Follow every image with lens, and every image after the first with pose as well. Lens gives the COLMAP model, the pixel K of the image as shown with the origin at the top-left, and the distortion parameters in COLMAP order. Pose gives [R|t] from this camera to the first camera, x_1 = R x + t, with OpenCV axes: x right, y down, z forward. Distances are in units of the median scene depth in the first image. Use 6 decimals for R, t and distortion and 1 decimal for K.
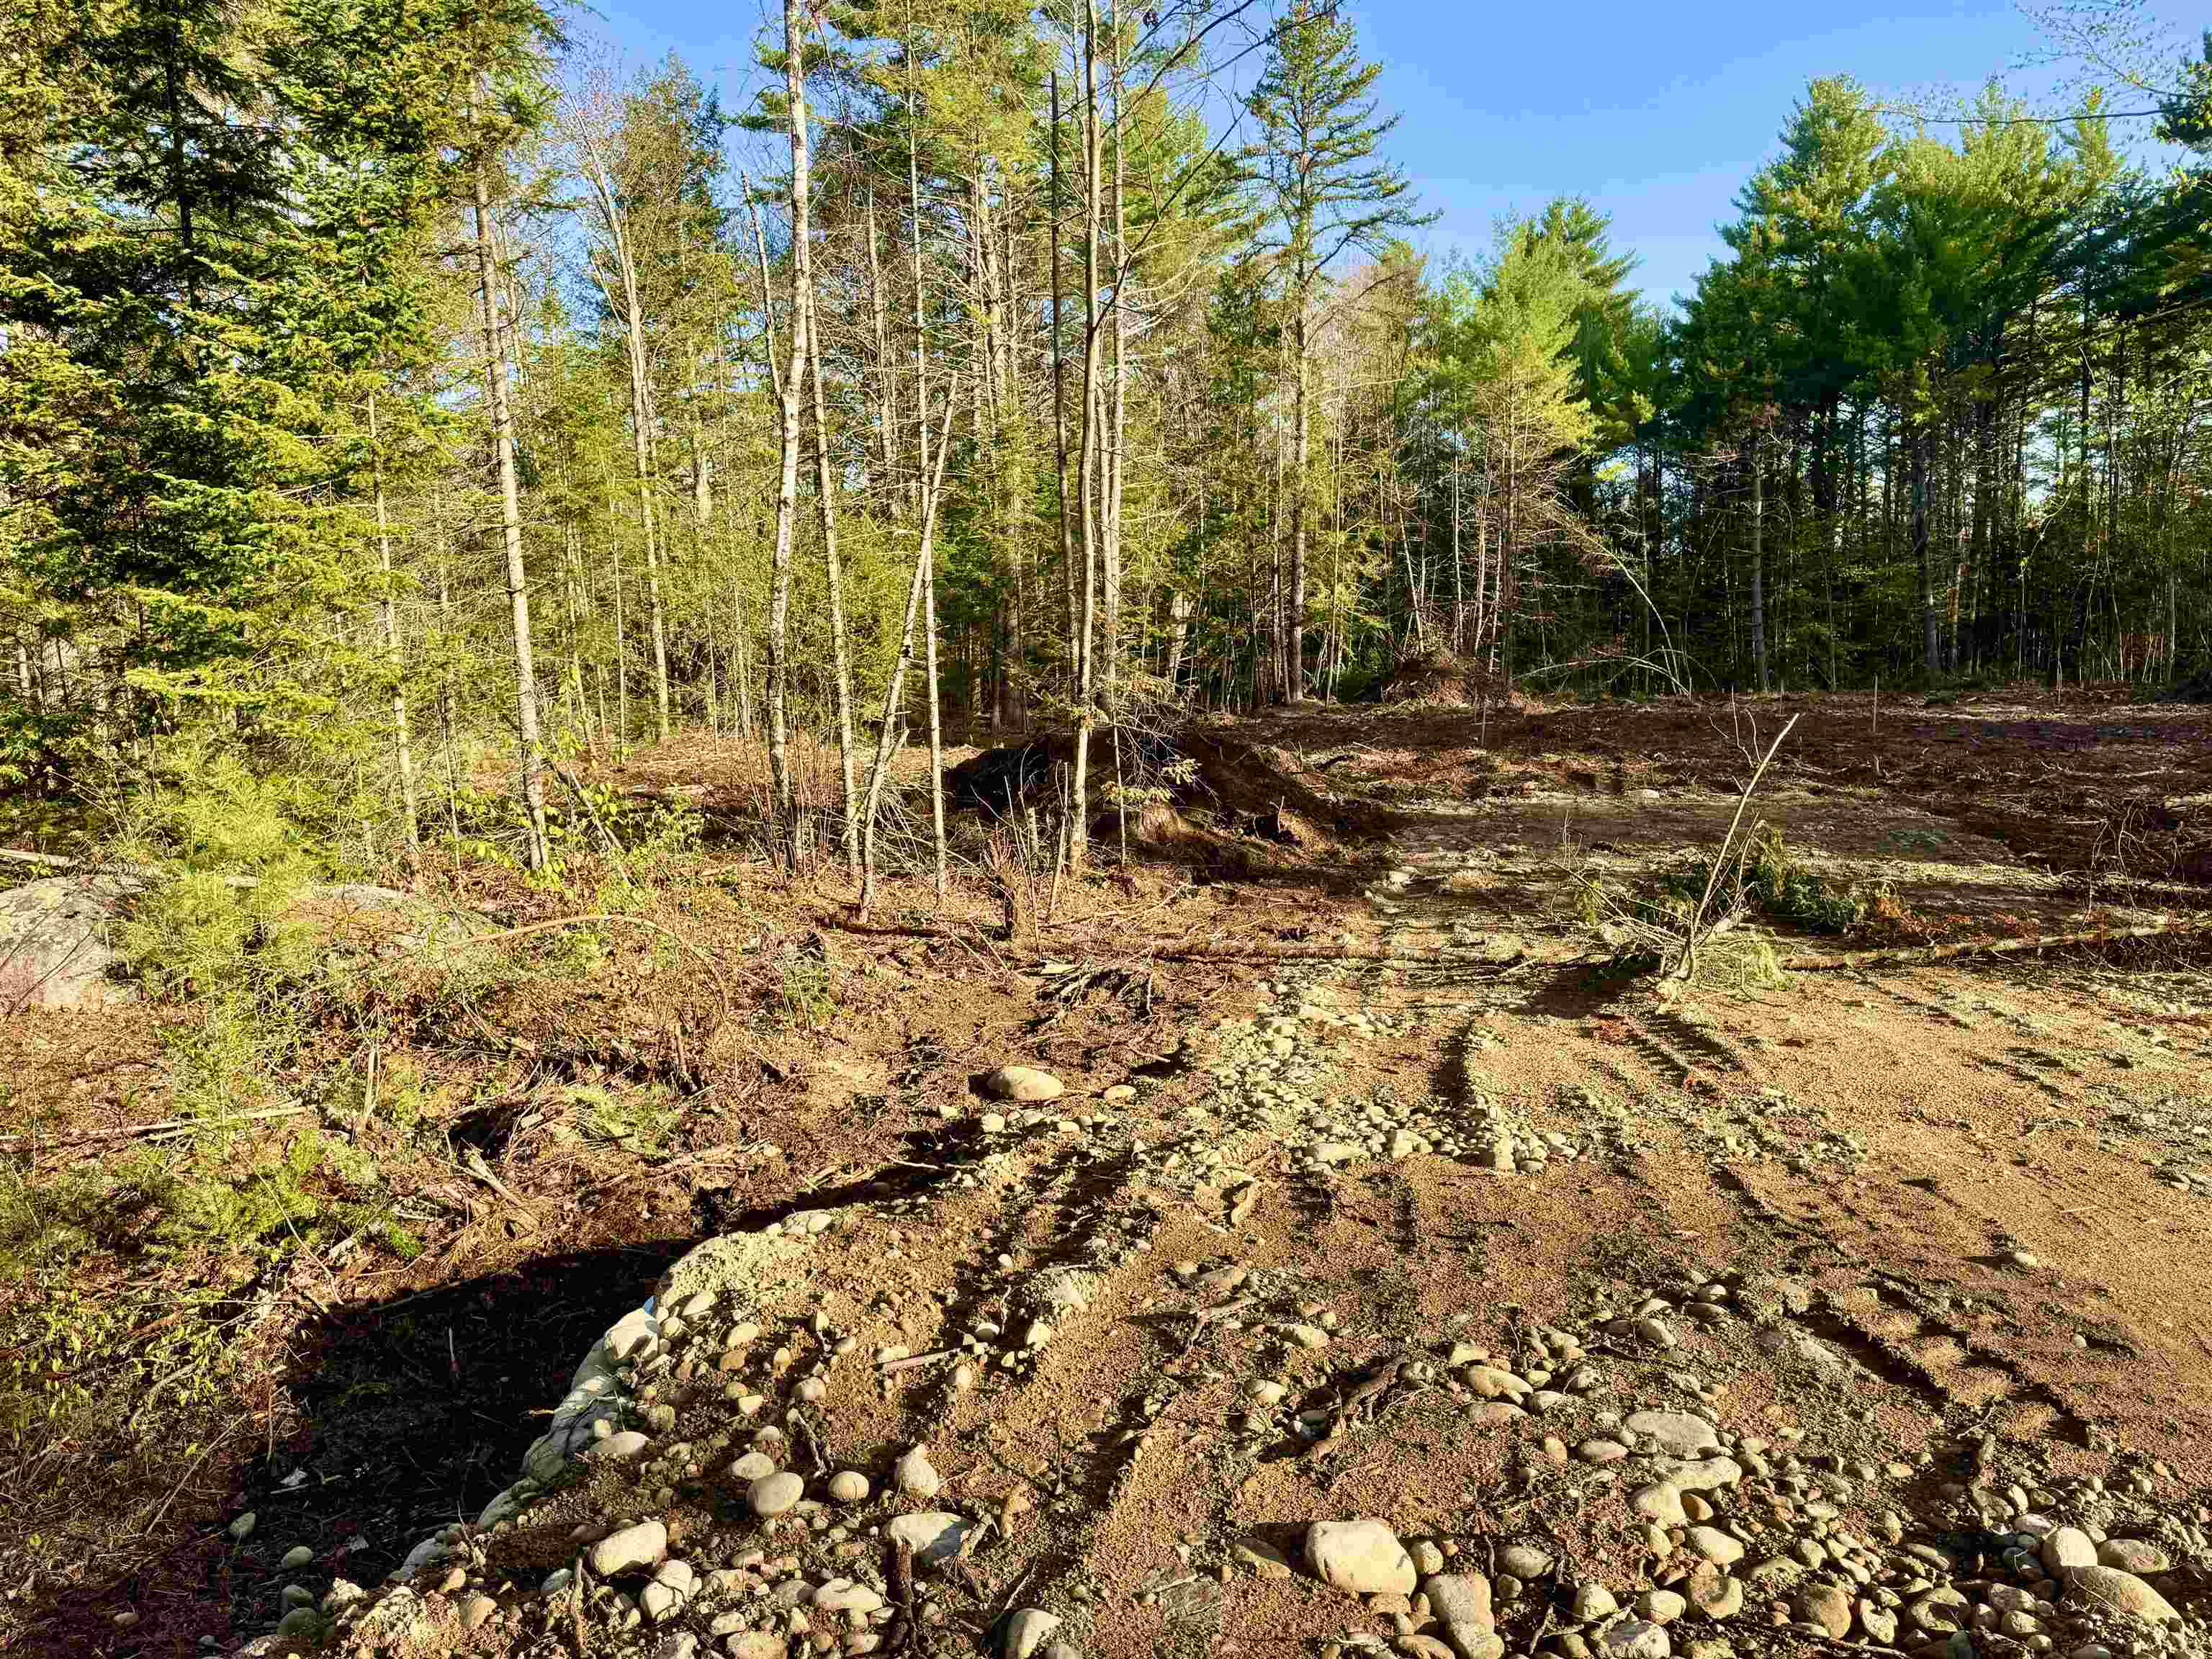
lens RADIAL K [[1505.0, 0, 1102.7], [0, 1505.0, 864.1], [0, 0, 1]] dist [0.077528, -0.117115]
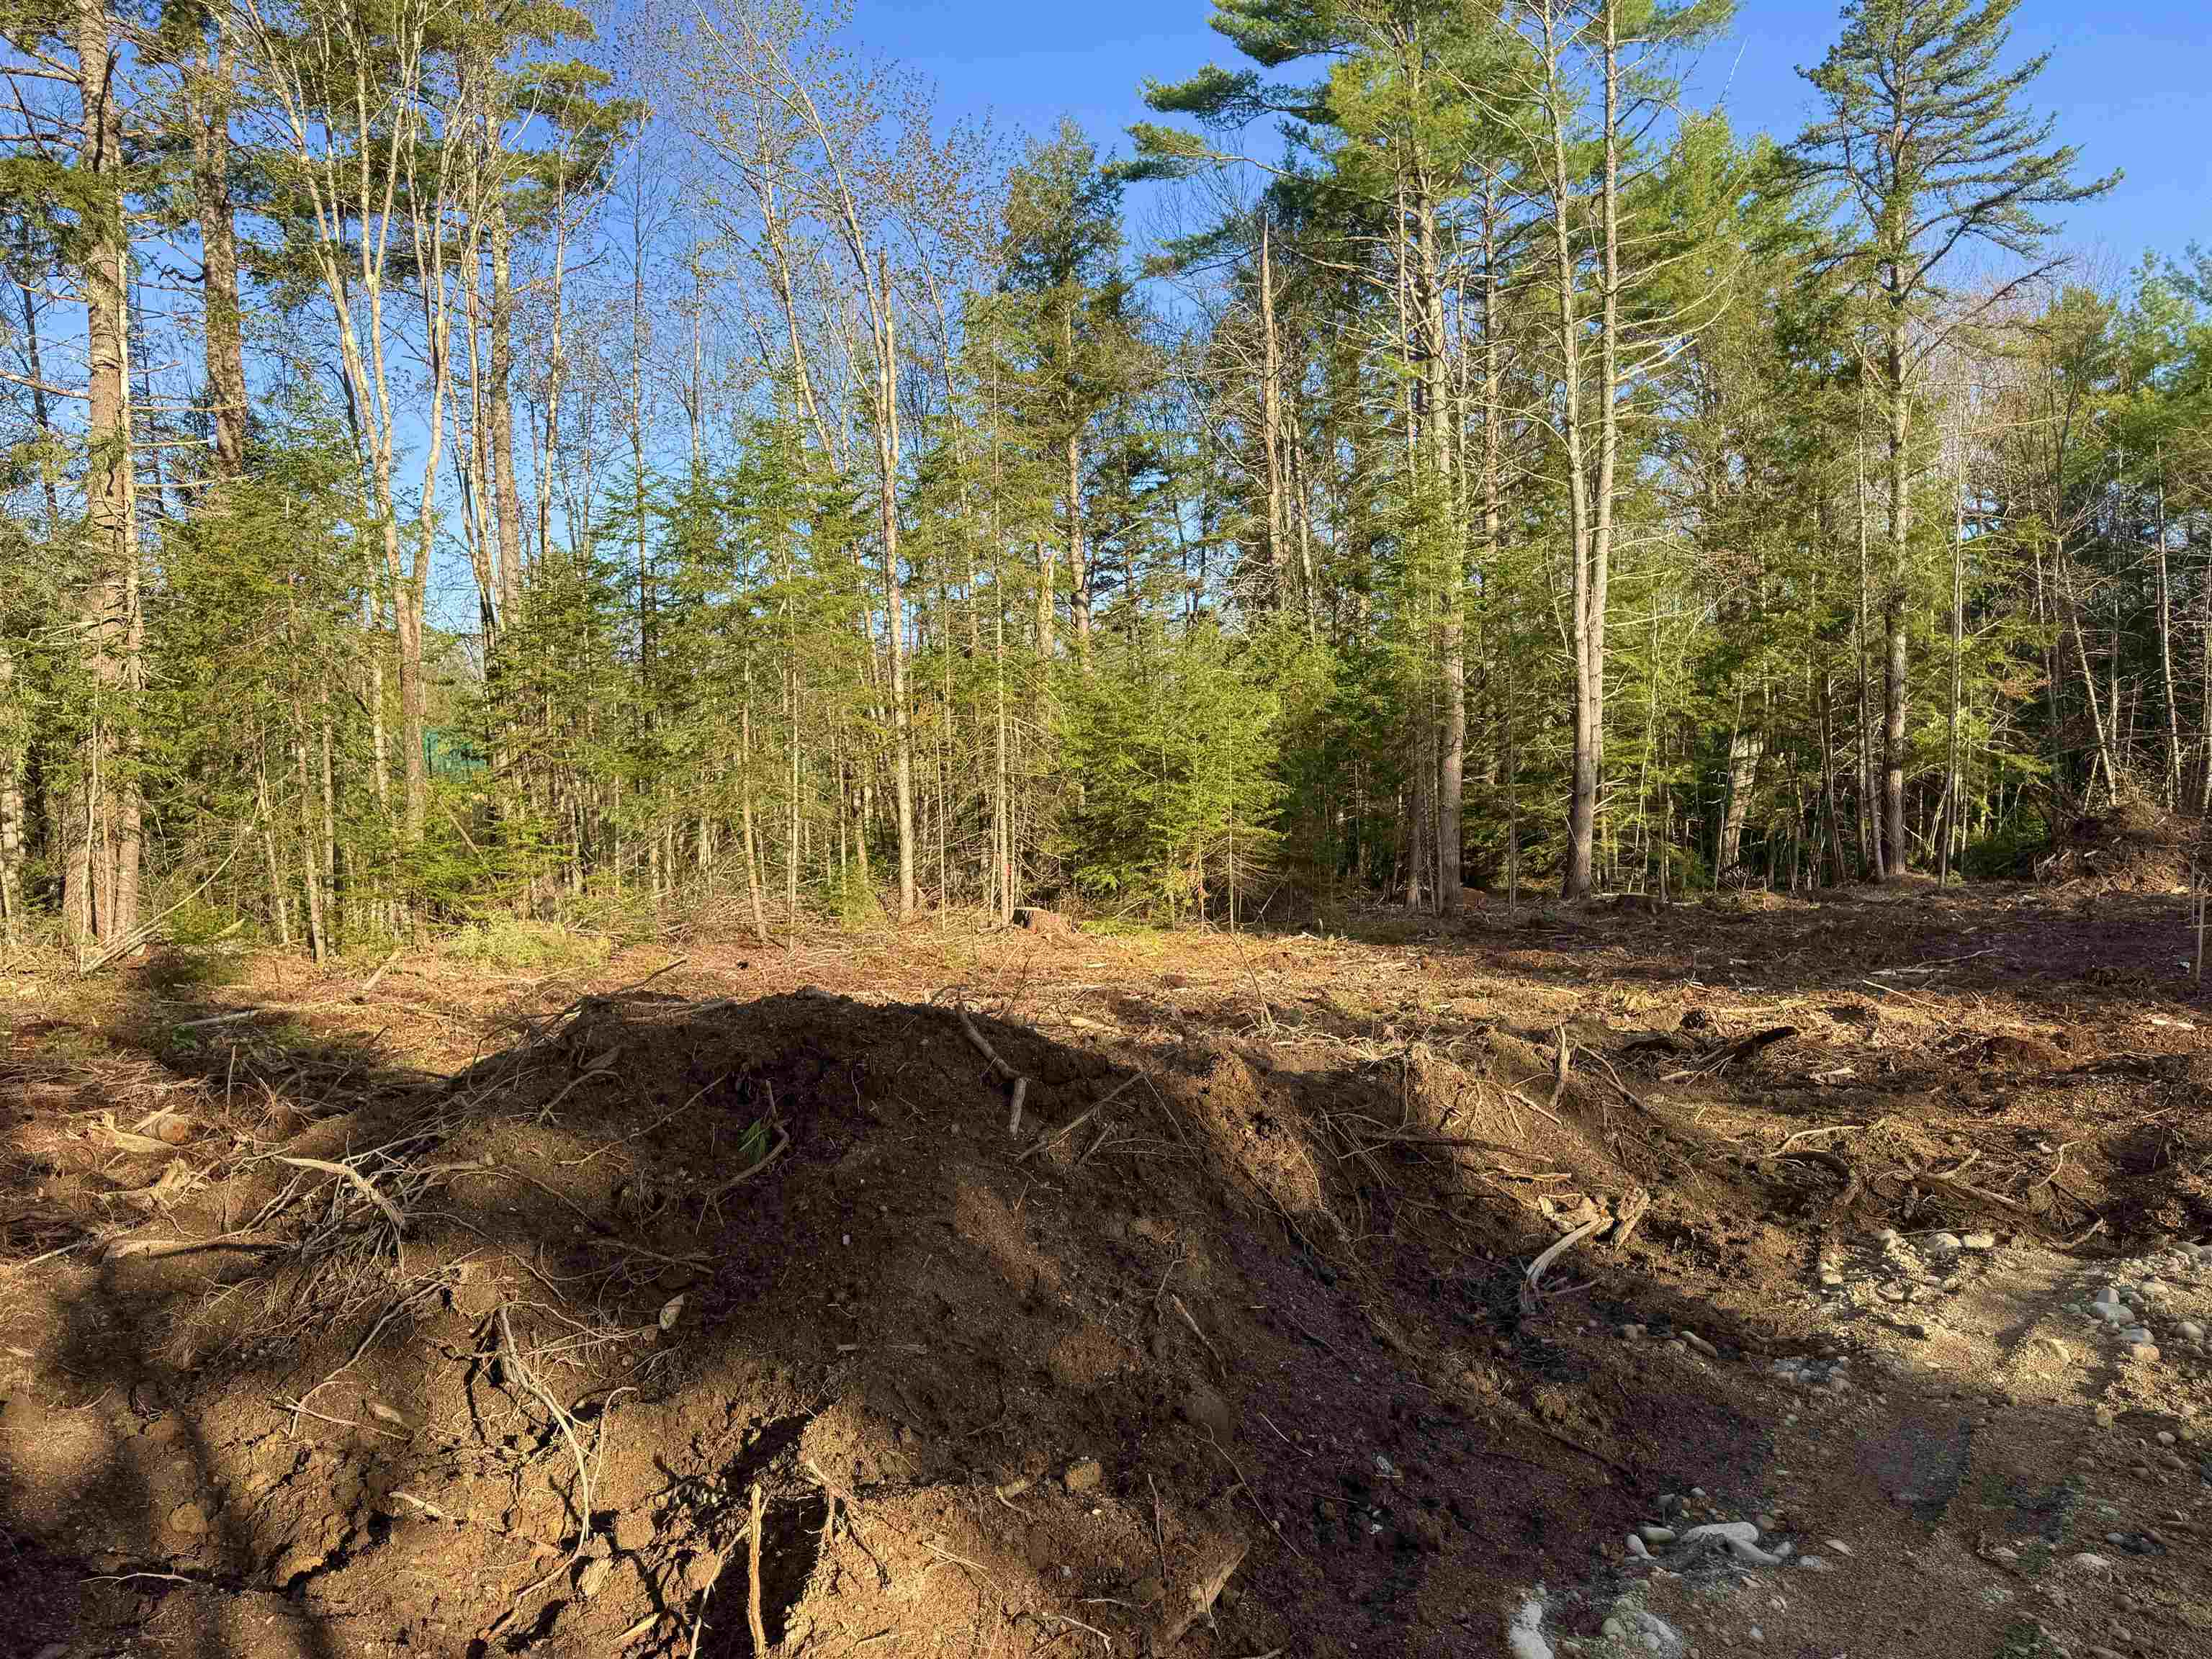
lens RADIAL K [[1533.6, 0, 1106.0], [0, 1533.6, 829.5], [0, 0, 1]] dist [0.036756, -0.036529]
pose [[0.928162, 0.011101, -0.372010, 0.057807], [-0.057170, 0.991944, -0.113040, -0.029549], [0.367759, 0.126187, 0.921320, 0.218308]]
